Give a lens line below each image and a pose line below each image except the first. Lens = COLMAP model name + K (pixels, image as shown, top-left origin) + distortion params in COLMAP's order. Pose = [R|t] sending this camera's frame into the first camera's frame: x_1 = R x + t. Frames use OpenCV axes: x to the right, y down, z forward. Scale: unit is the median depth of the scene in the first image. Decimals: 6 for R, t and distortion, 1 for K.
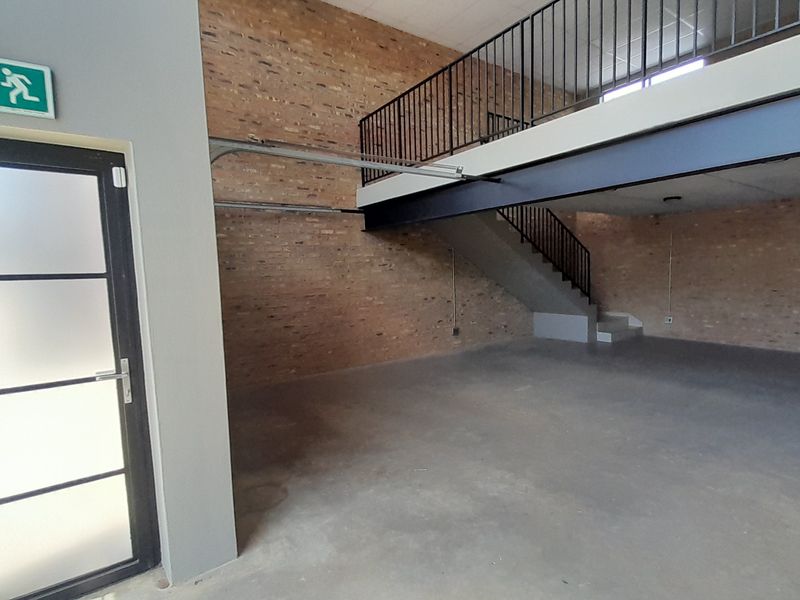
lens RADIAL K [[422.3, 0, 400.6], [0, 422.3, 310.9], [0, 0, 1]] dist [0.018729, -0.011726]
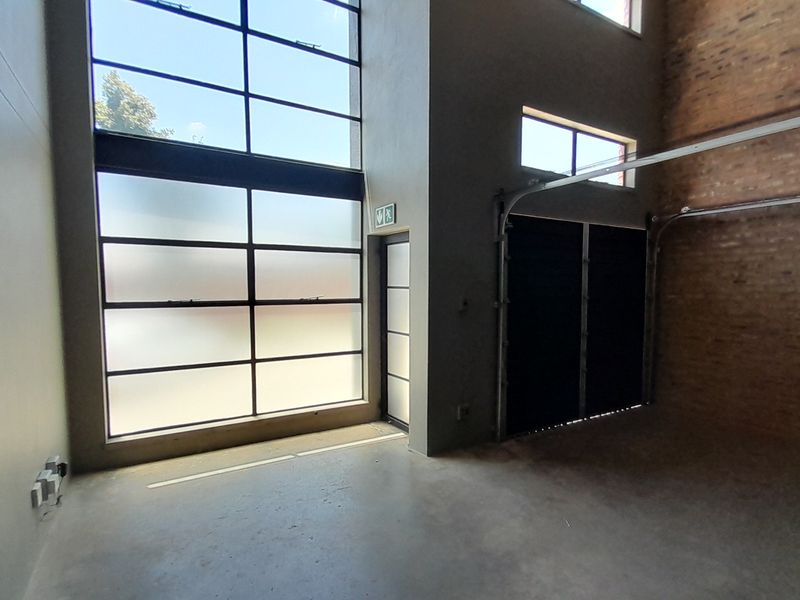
lens RADIAL K [[422.3, 0, 410.0], [0, 422.3, 316.8], [0, 0, 1]] dist [0.018729, -0.011726]
pose [[-0.067285, 0.097147, -0.992993, 0.484428], [-0.094724, 0.990131, 0.103286, -0.053216], [0.993227, 0.101010, -0.057419, 0.379045]]
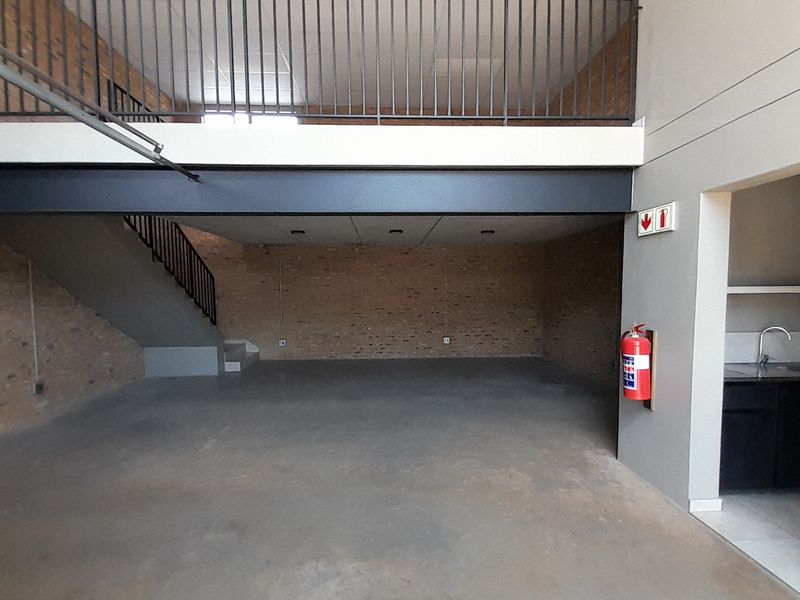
lens RADIAL K [[422.3, 0, 398.0], [0, 422.3, 312.1], [0, 0, 1]] dist [0.018729, -0.011726]
pose [[0.544441, -0.025292, 0.838418, -0.157393], [0.074495, 0.997054, -0.018297, -0.022086], [-0.835485, 0.072420, 0.544720, 0.230175]]
